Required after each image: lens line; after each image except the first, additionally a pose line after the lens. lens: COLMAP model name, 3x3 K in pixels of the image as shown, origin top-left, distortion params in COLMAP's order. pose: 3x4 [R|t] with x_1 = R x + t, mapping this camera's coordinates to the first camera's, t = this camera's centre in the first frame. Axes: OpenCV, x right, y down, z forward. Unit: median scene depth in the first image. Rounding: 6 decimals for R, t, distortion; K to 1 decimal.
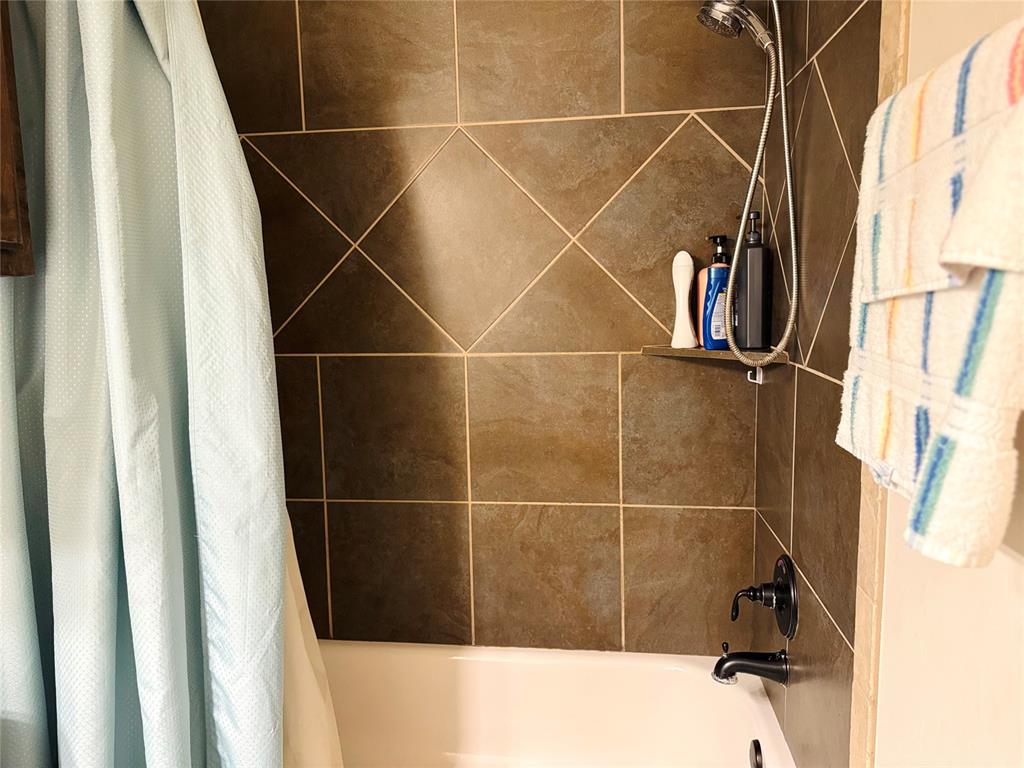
lens RADIAL K [[711.3, 0, 510.2], [0, 711.3, 391.5], [0, 0, 1]] dist [-0.000650, -0.006853]
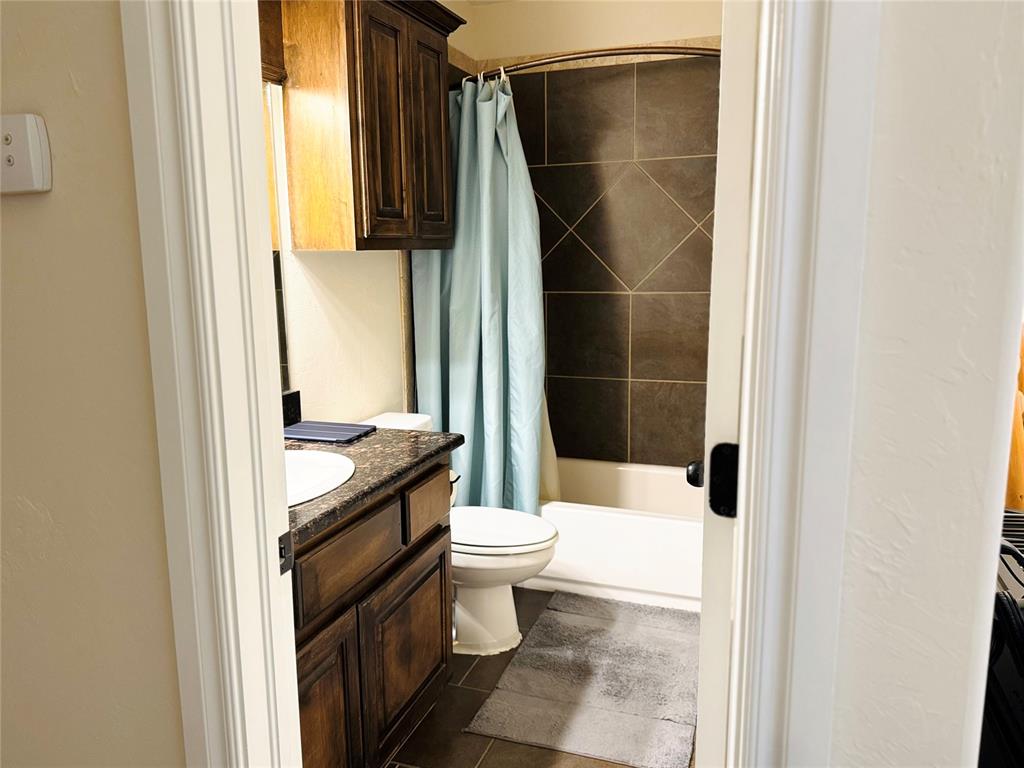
lens RADIAL K [[777.0, 0, 512.0], [0, 777.0, 384.0], [0, 0, 1]] dist [0.140154, 0.000527]
pose [[0.976527, 0.043784, -0.210900, 0.065293], [-0.037480, 0.998726, 0.033800, 0.117134], [0.212111, -0.025102, 0.976923, -0.931294]]
